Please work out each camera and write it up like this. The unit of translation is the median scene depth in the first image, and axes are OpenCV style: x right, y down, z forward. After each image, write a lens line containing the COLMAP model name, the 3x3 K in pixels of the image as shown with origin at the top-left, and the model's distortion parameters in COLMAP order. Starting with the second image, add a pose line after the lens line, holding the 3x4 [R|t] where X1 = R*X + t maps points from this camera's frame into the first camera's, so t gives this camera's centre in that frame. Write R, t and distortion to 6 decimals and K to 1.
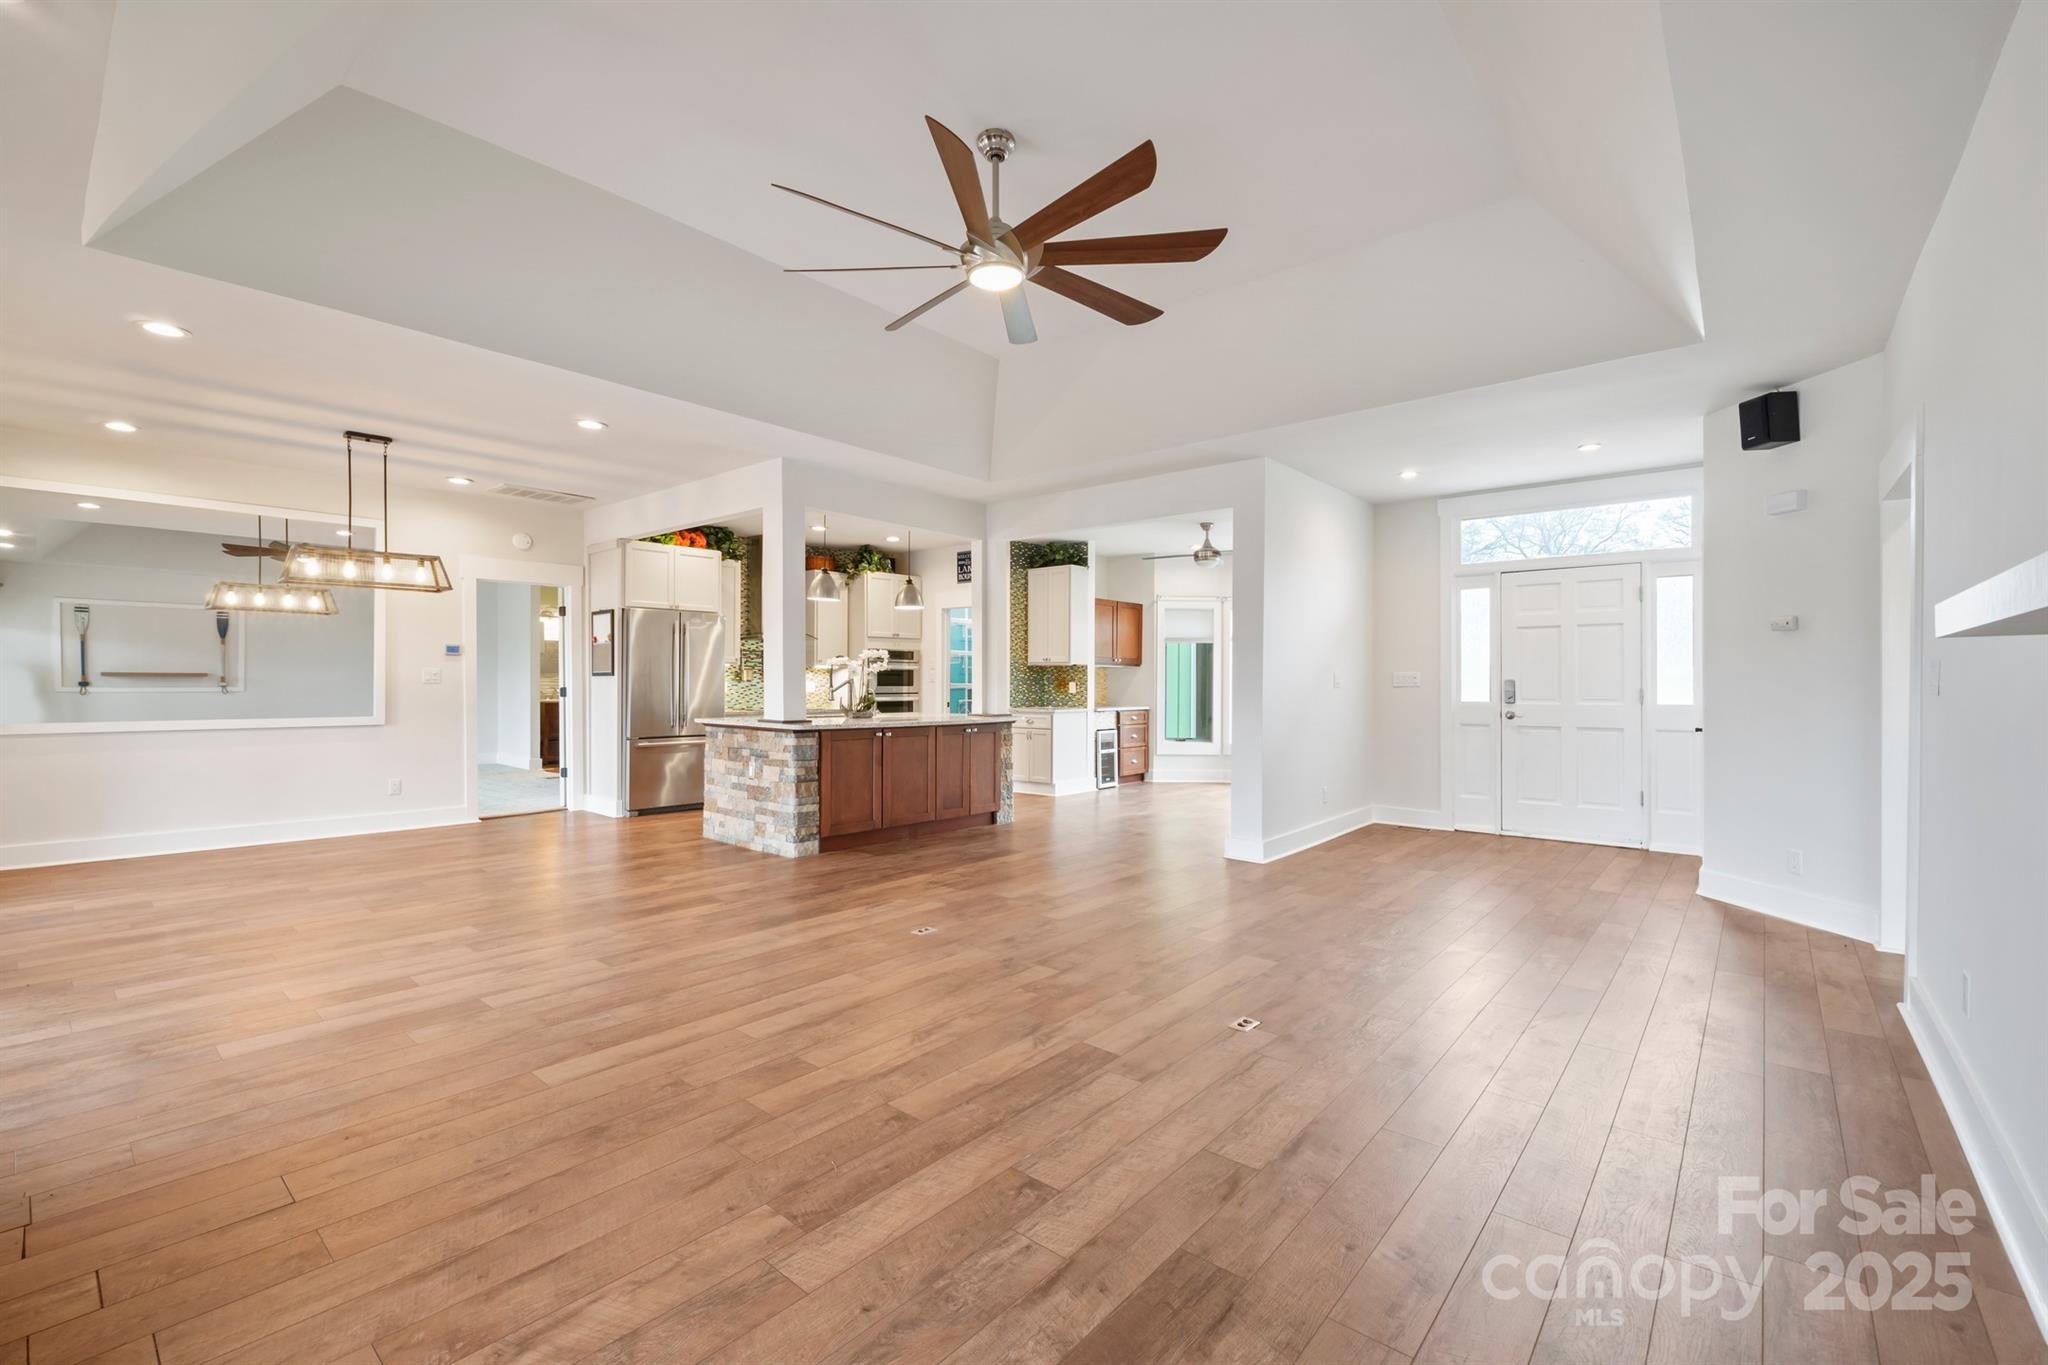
lens RADIAL K [[877.3, 0, 1024.6], [0, 877.3, 678.8], [0, 0, 1]] dist [-0.010664, -0.000031]
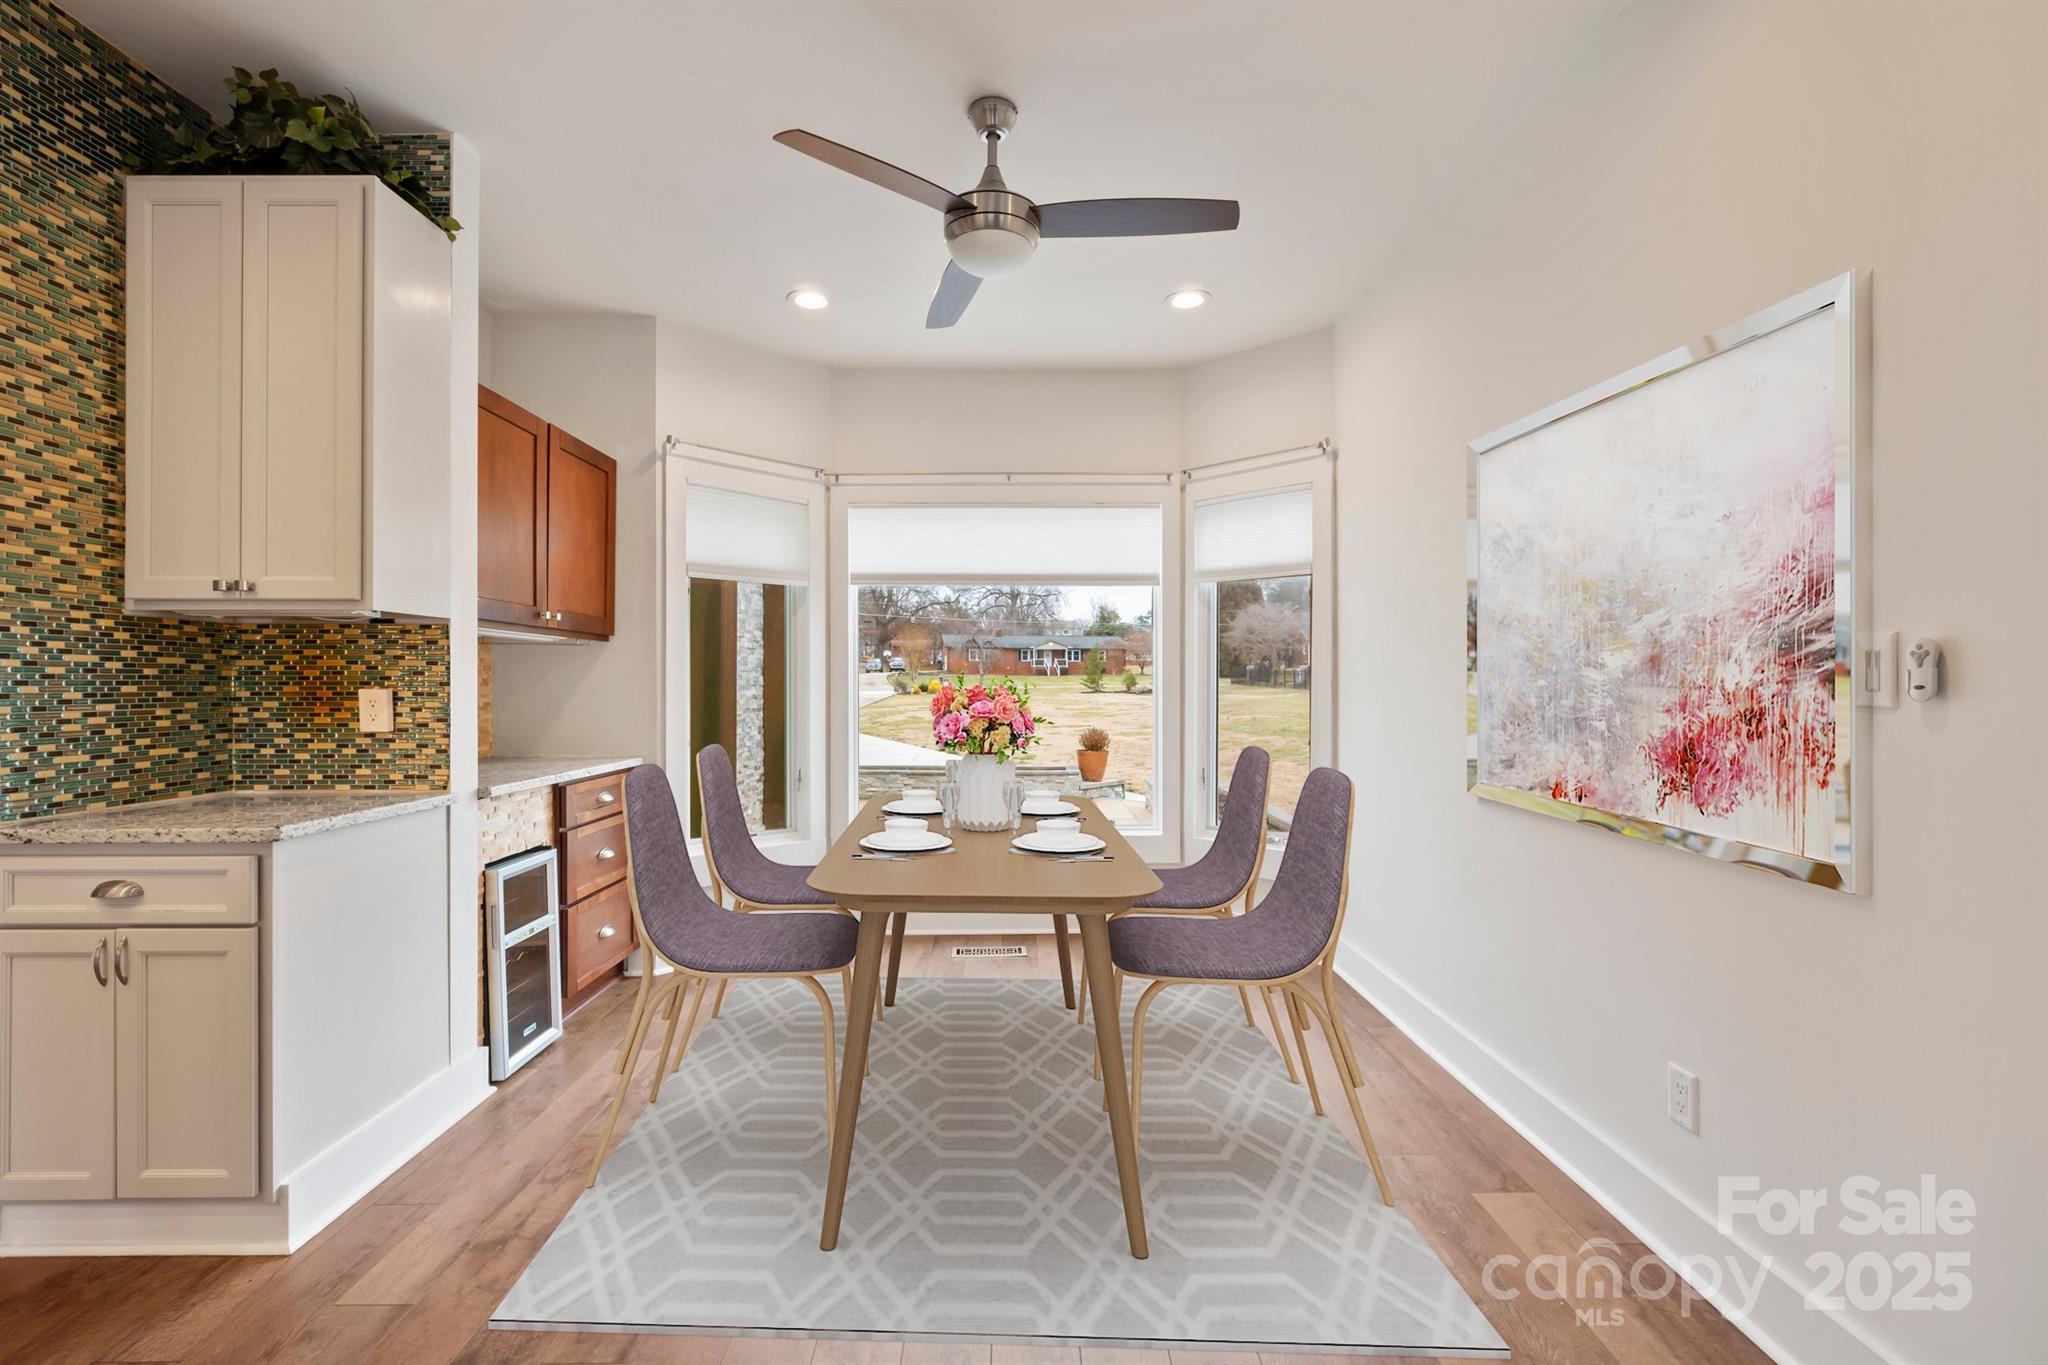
lens RADIAL K [[877.3, 0, 1015.0], [0, 877.3, 680.3], [0, 0, 1]] dist [-0.010664, -0.000031]
pose [[0.759698, -0.003396, 0.650267, 0.031465], [0.006091, 0.999980, -0.001894, 0.003389], [-0.650248, 0.005400, 0.759703, 0.692305]]
